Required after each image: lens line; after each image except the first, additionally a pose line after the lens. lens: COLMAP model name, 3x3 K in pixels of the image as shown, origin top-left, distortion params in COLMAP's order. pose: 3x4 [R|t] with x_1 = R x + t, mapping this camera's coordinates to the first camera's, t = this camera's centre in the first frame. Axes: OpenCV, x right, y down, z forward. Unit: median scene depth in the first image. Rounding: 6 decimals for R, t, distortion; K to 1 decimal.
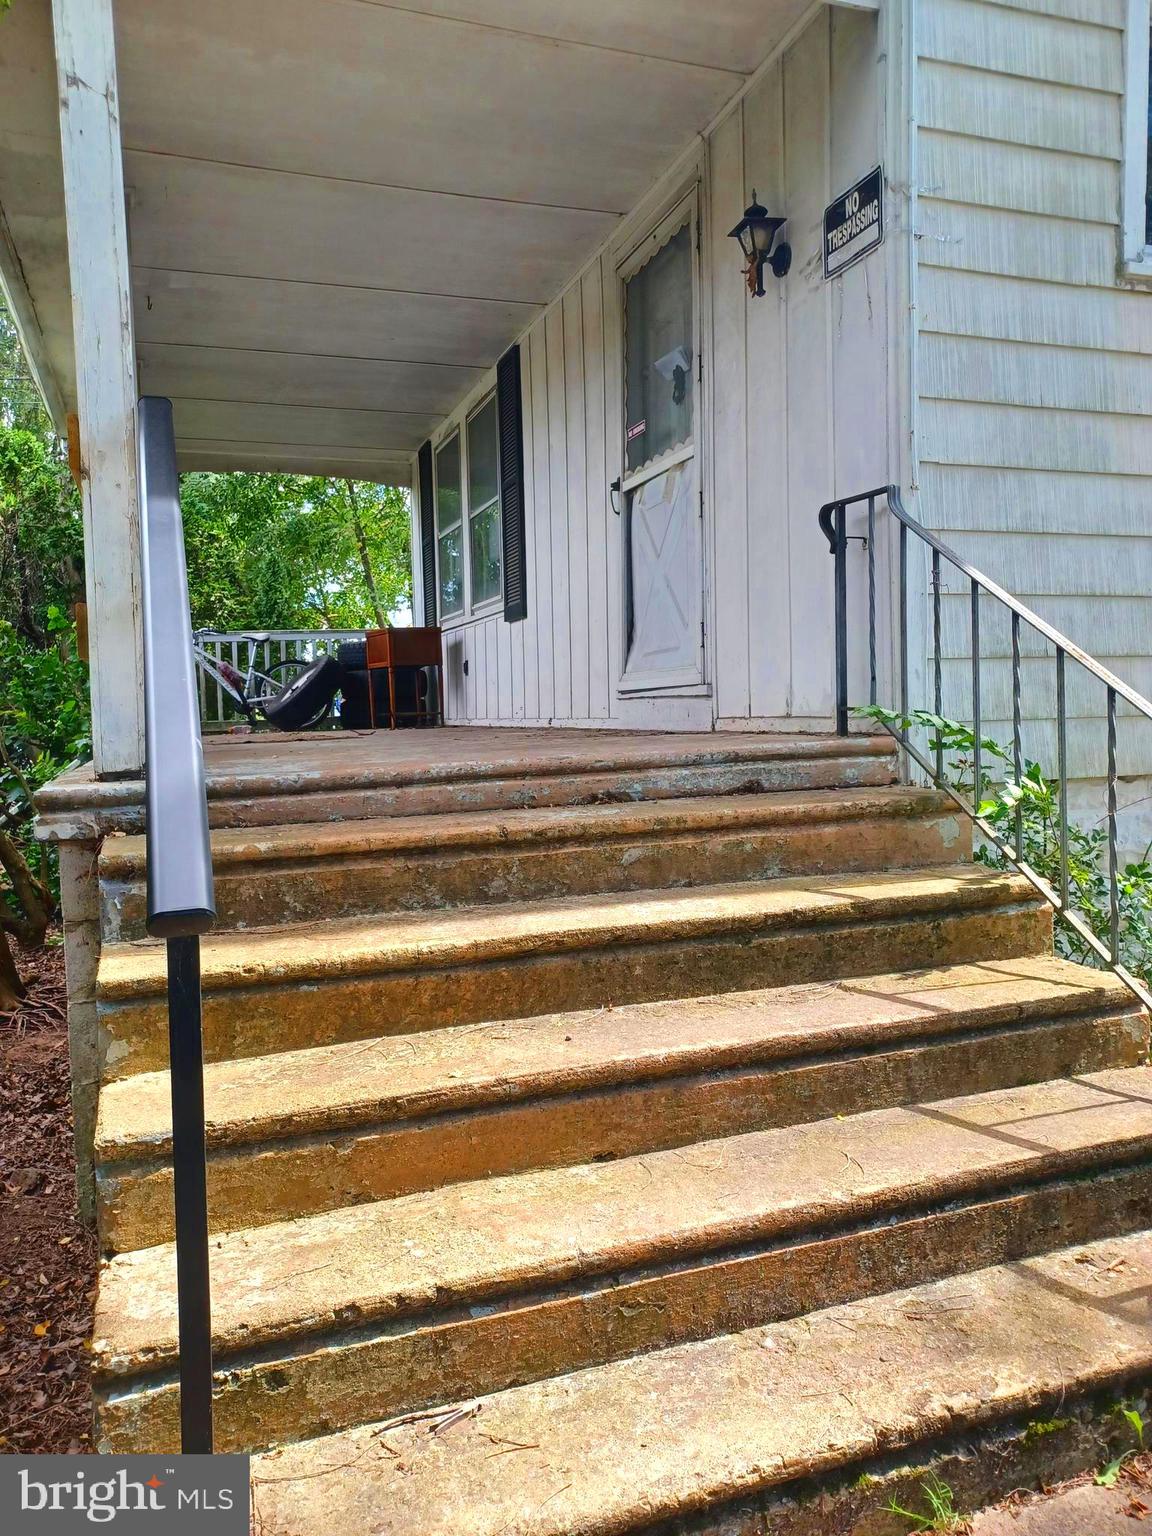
lens RADIAL K [[1124.5, 0, 573.0], [0, 1124.5, 768.0], [0, 0, 1]] dist [0.002248, 0.000794]
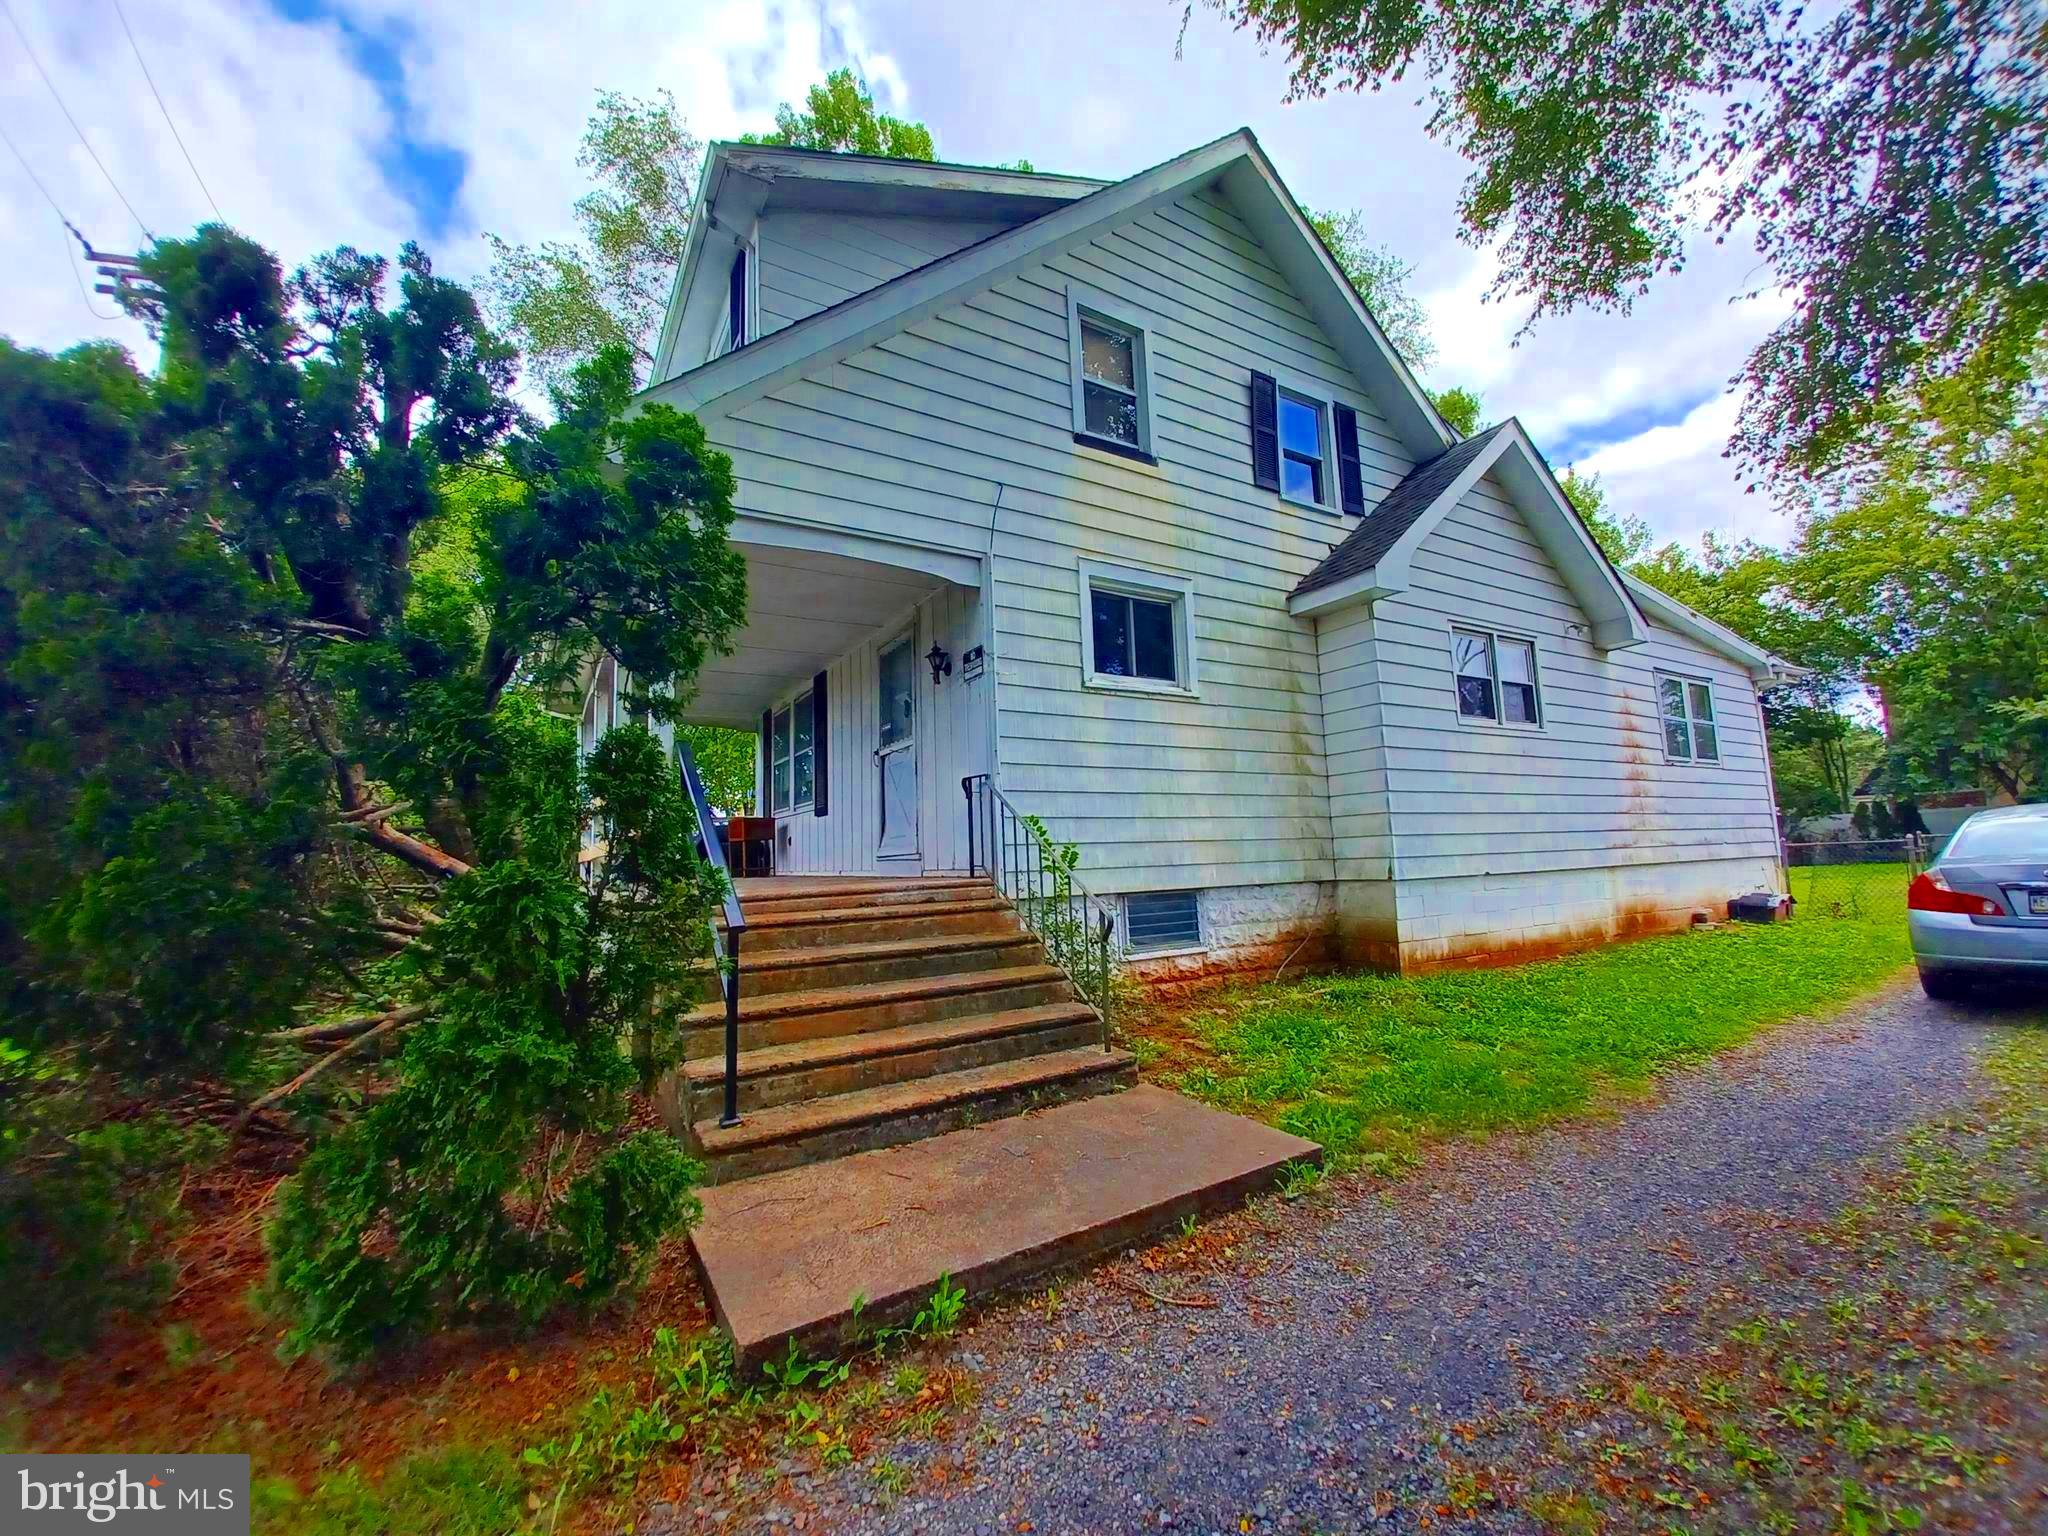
lens RADIAL K [[818.7, 0, 1005.4], [0, 818.7, 780.0], [0, 0, 1]] dist [-0.000121, 0.000015]
pose [[0.983455, 0.013732, 0.180630, 0.002626], [0.014171, 0.988236, -0.152282, 0.029575], [-0.180596, 0.152322, 0.971691, -0.662994]]
